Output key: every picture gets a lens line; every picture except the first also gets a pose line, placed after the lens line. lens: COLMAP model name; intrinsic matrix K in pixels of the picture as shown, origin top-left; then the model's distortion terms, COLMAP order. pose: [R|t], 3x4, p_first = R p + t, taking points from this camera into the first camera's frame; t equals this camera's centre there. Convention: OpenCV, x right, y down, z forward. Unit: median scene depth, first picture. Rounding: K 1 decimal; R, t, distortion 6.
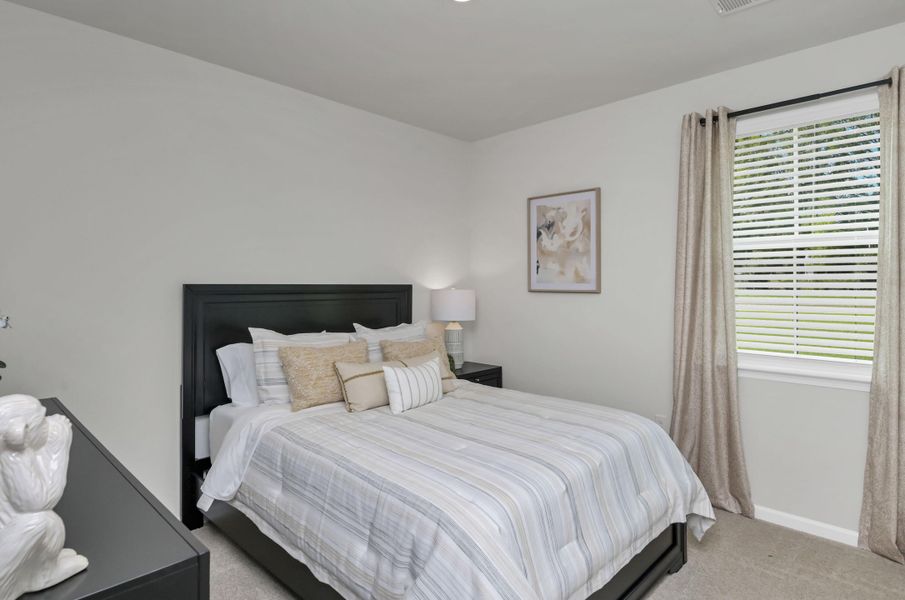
lens RADIAL K [[471.2, 0, 451.0], [0, 471.2, 300.0], [0, 0, 1]] dist [0.002923, -0.006124]
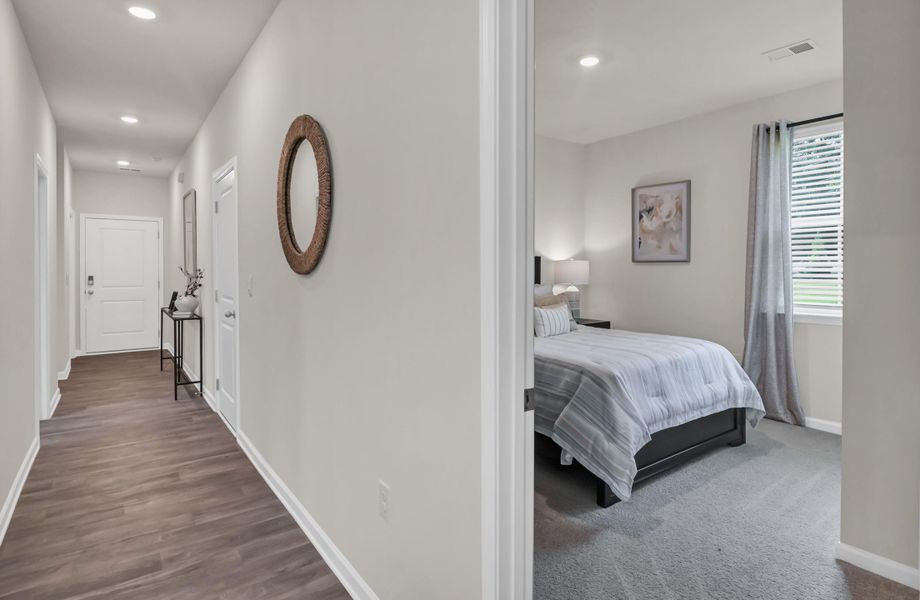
lens RADIAL K [[478.2, 0, 484.5], [0, 478.2, 279.7], [0, 0, 1]] dist [-0.010131, 0.000021]
pose [[0.990517, 0.004050, -0.137329, -0.058653], [-0.005534, 0.999930, -0.010427, 0.049480], [0.137277, 0.011088, 0.990471, -0.359945]]
